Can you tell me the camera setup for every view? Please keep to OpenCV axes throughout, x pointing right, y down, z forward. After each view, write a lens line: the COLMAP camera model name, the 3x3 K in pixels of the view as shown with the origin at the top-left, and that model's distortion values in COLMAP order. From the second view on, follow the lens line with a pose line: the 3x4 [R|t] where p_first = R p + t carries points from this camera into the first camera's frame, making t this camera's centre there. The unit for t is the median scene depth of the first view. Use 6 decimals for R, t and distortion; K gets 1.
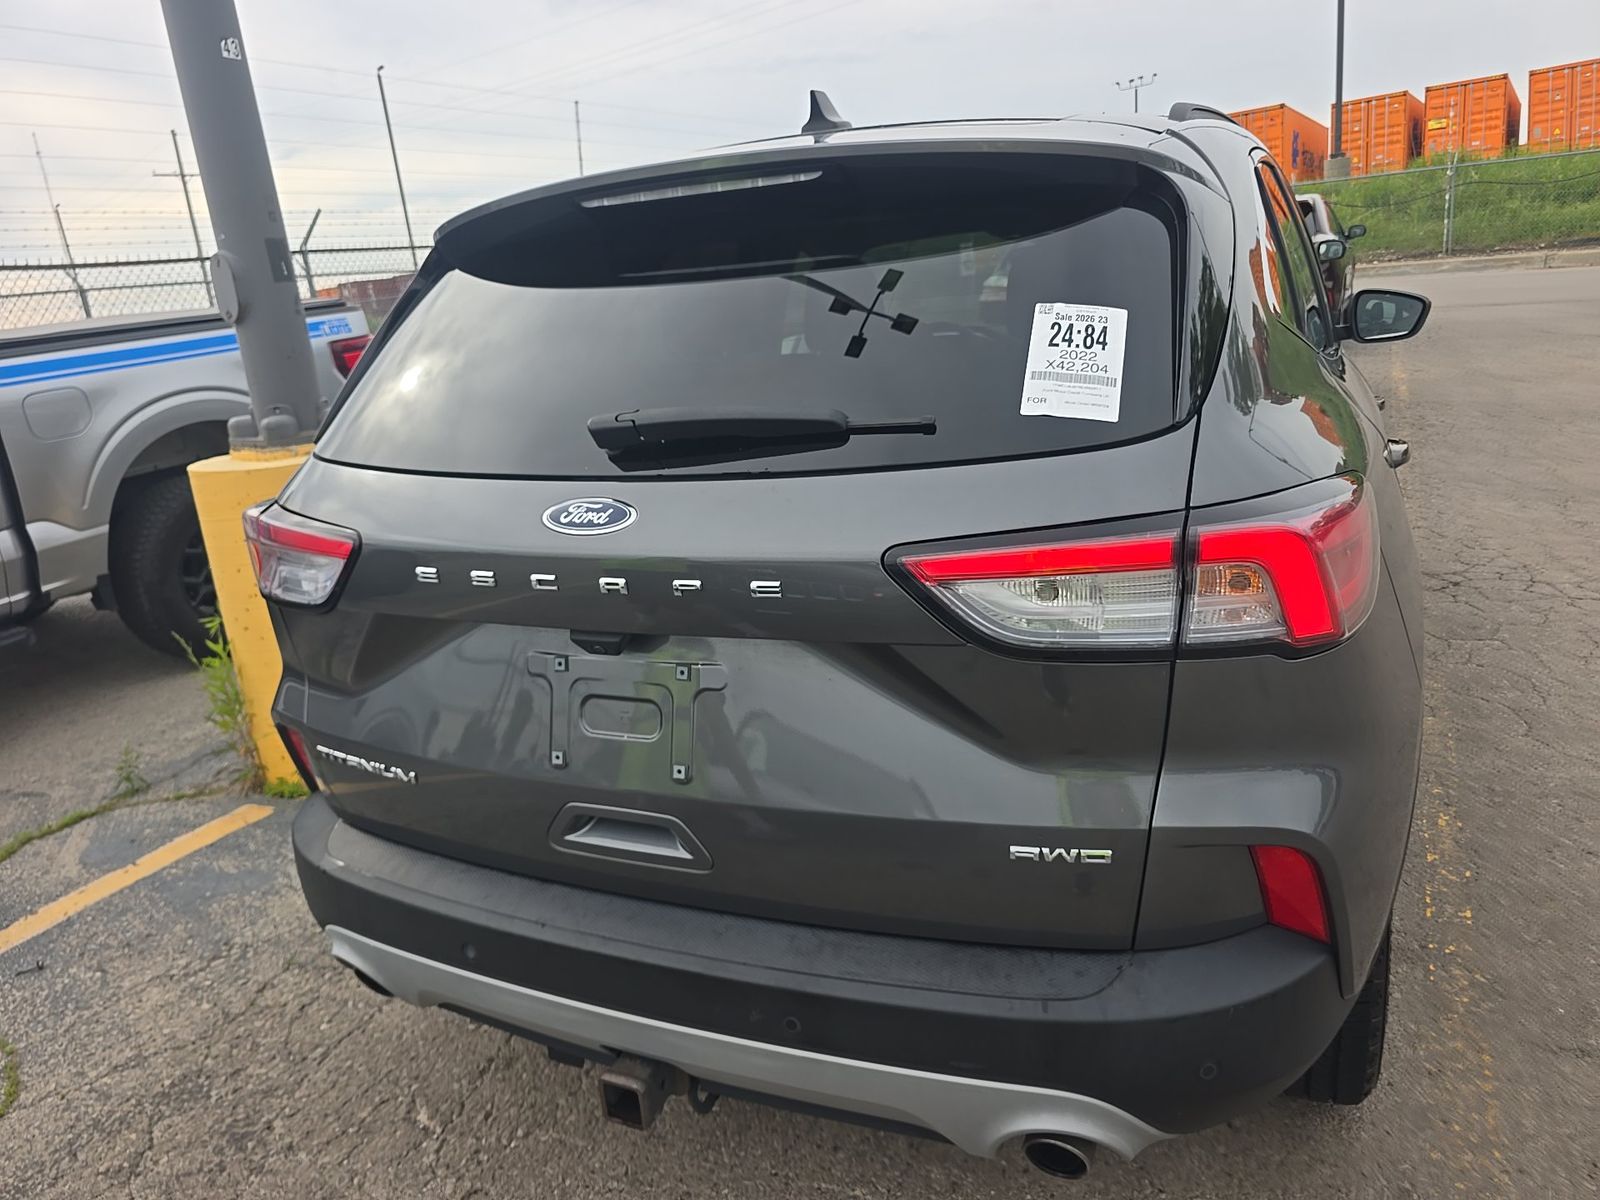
lens RADIAL K [[1100.8, 0, 816.1], [0, 1100.8, 577.4], [0, 0, 1]] dist [0.060930, -0.059342]
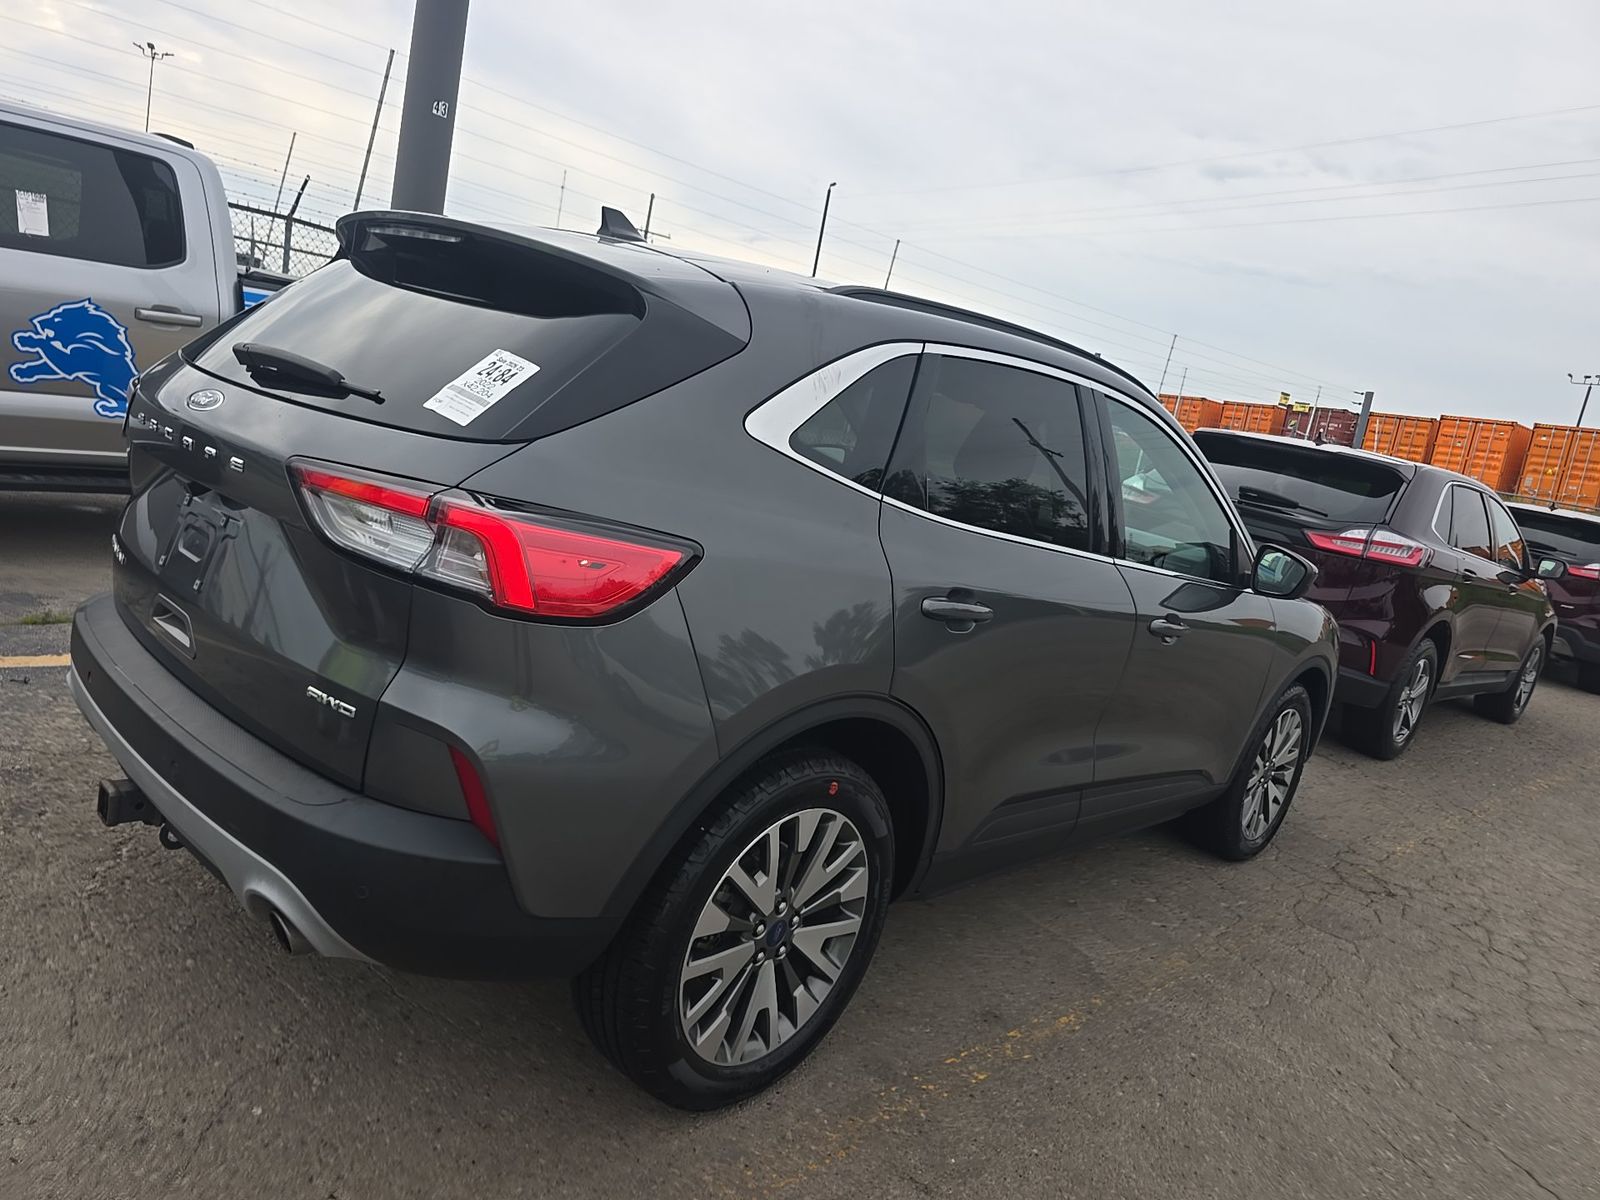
lens RADIAL K [[1088.6, 0, 797.3], [0, 1088.6, 597.5], [0, 0, 1]] dist [0.059457, -0.056158]
pose [[0.906671, 0.333676, -0.258084, 1.073532], [-0.360534, 0.930587, -0.063433, 0.001437], [0.219003, 0.150561, 0.964038, -0.239553]]
